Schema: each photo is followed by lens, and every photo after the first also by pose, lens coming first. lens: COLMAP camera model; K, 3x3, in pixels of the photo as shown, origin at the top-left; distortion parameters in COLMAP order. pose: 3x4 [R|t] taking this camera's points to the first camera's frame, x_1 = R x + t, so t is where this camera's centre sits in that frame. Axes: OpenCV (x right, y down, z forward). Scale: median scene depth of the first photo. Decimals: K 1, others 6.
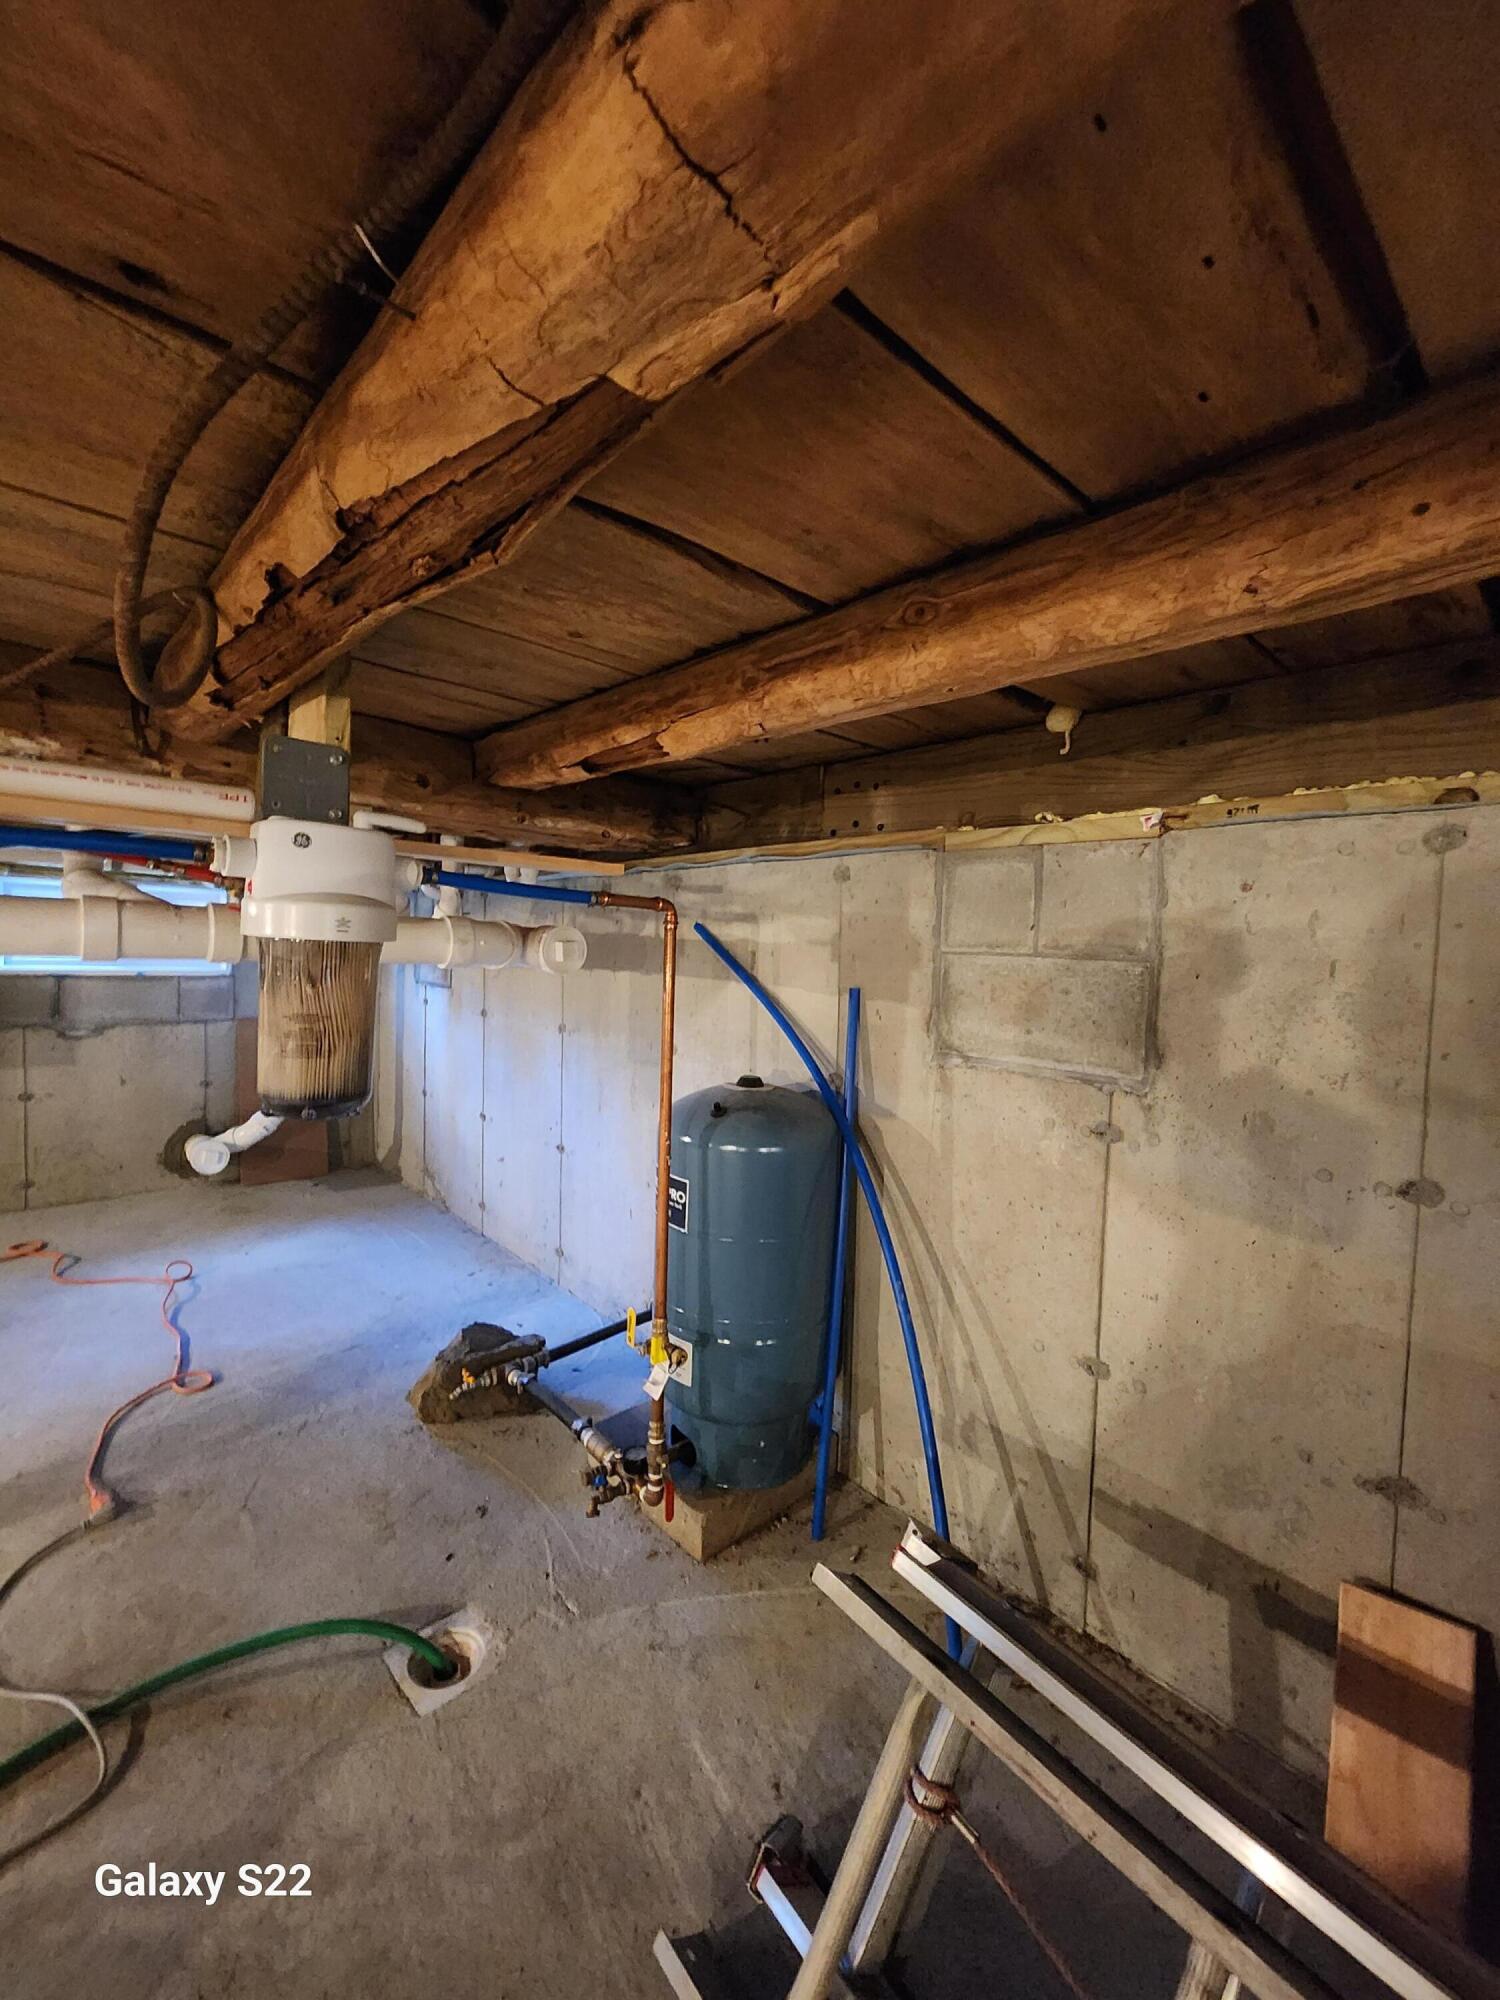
lens RADIAL K [[821.4, 0, 751.3], [0, 821.4, 986.6], [0, 0, 1]] dist [-0.002502, -0.000253]
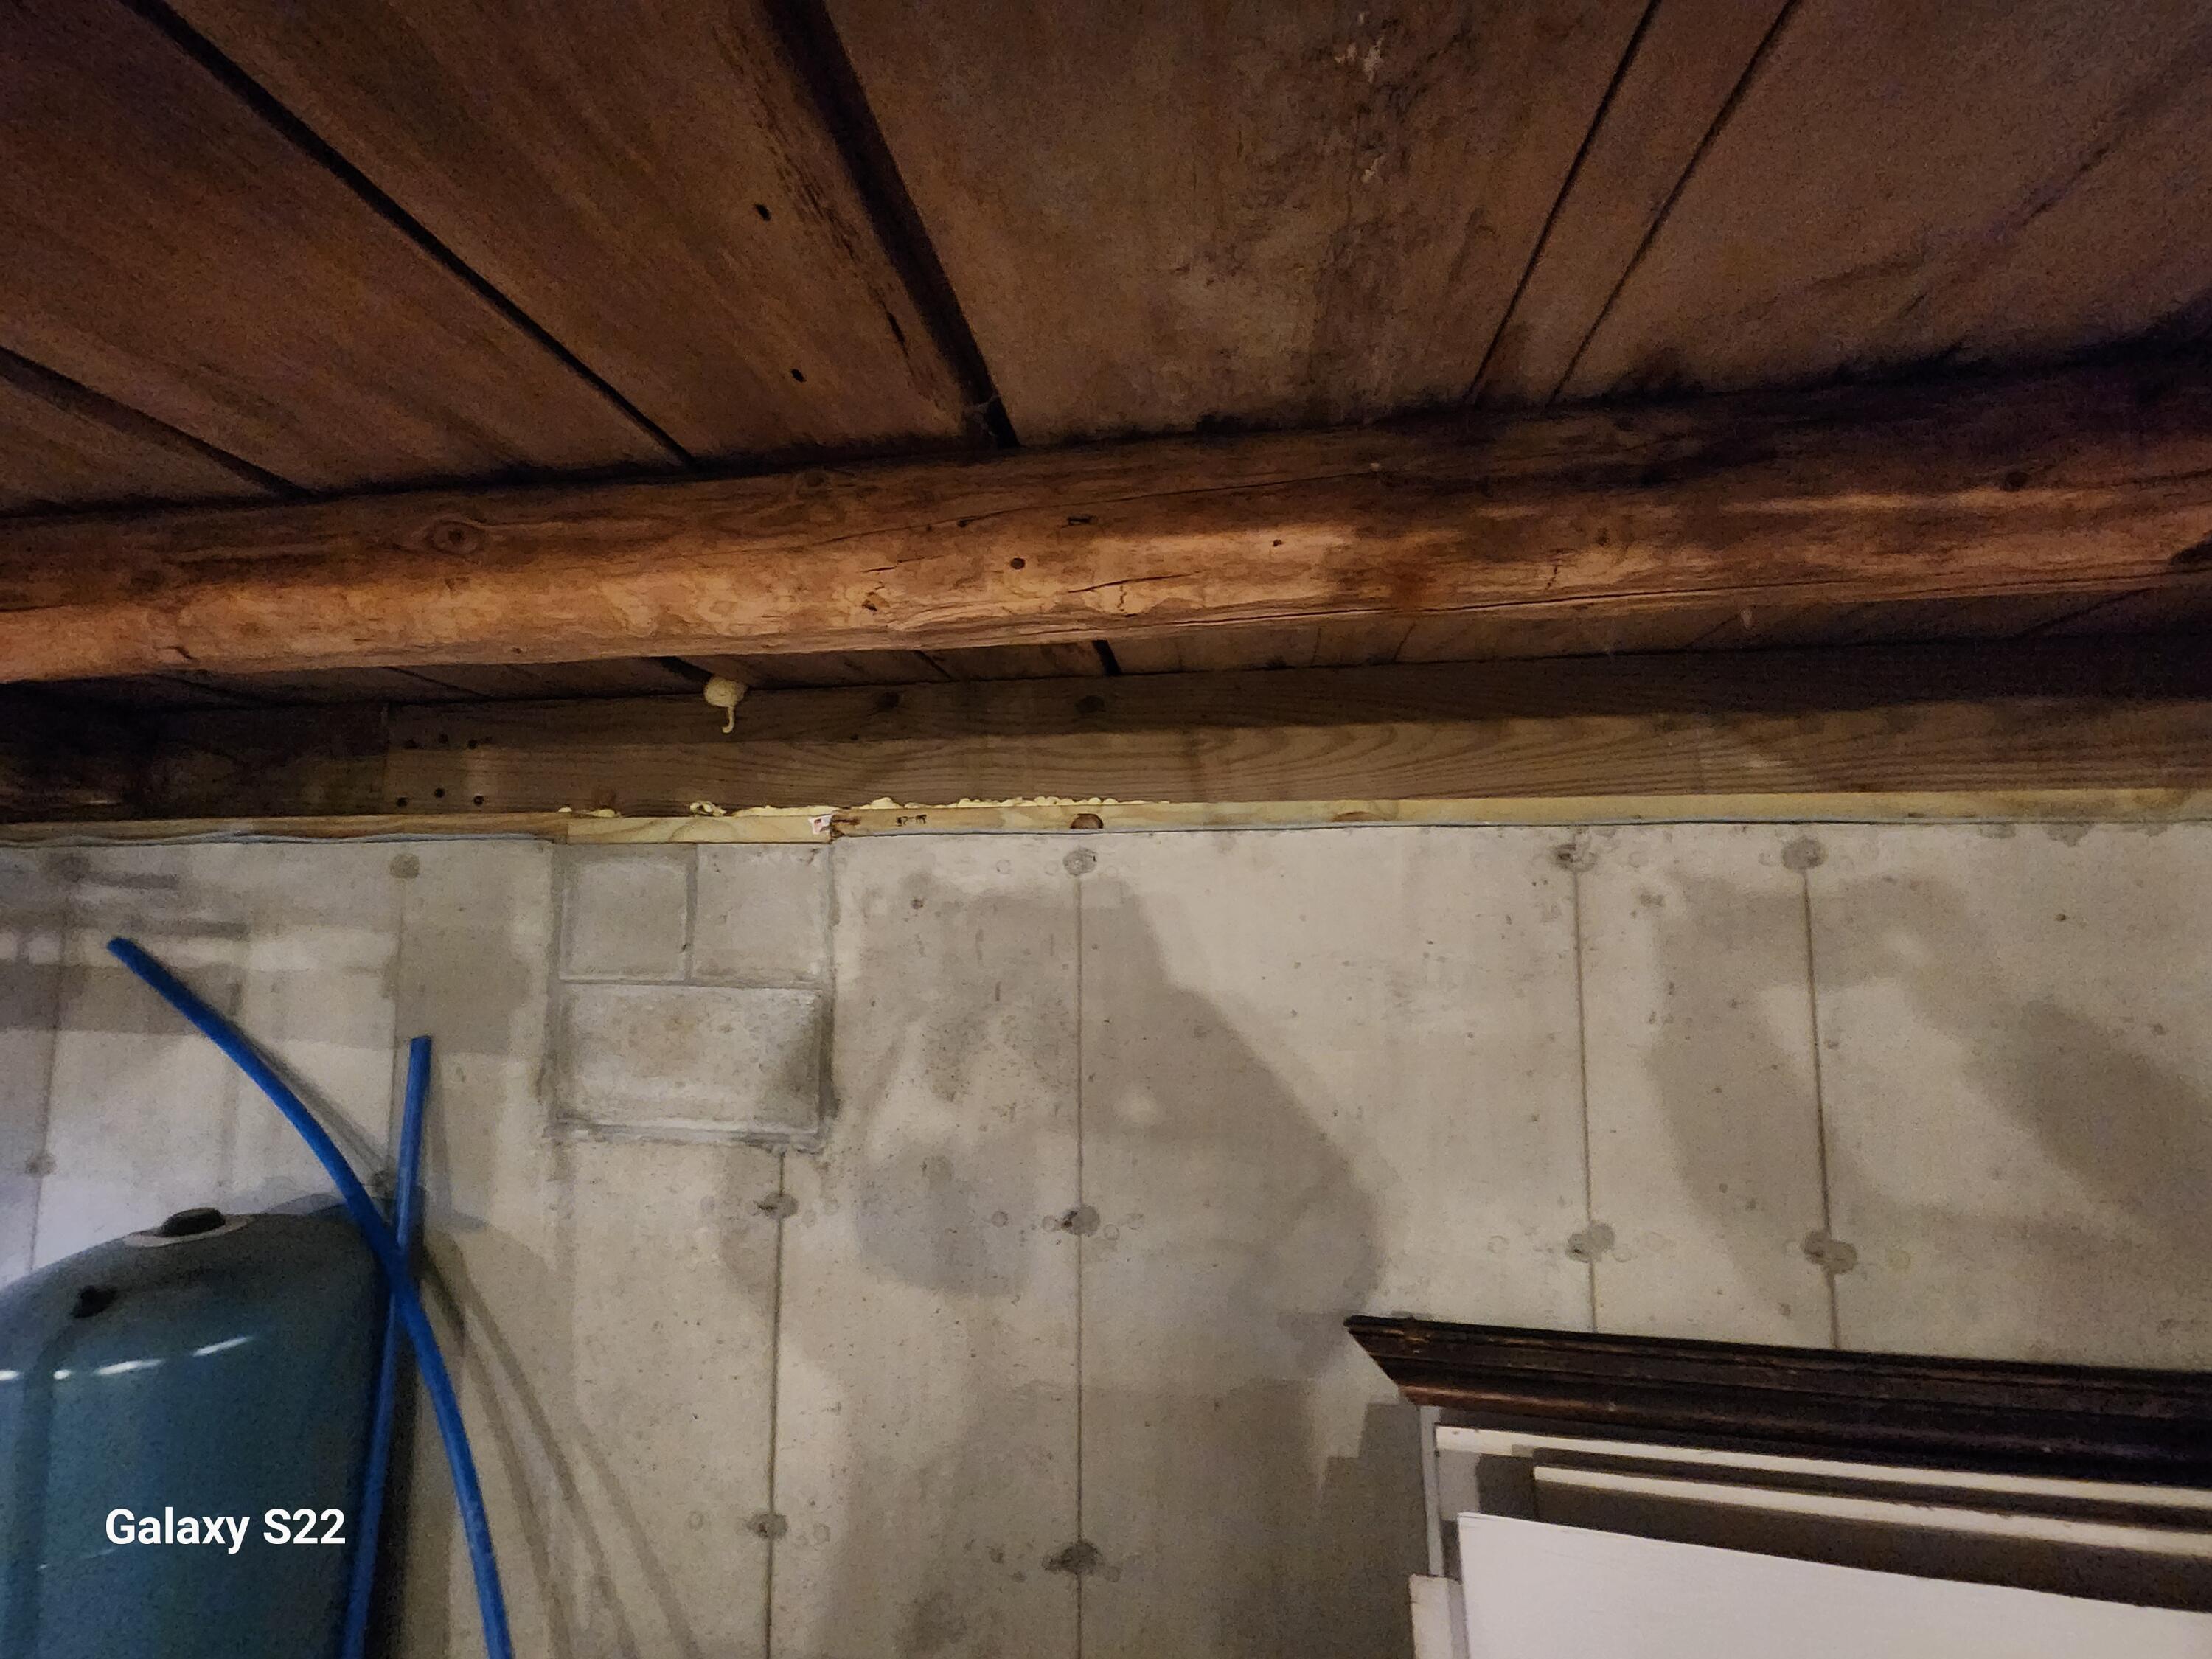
lens RADIAL K [[908.5, 0, 1106.0], [0, 908.5, 829.5], [0, 0, 1]] dist [-0.002502, -0.000253]
pose [[0.770165, 0.028339, 0.637215, 0.109959], [0.057068, 0.991945, -0.113089, -0.071262], [-0.635287, 0.123462, 0.762343, 0.078520]]
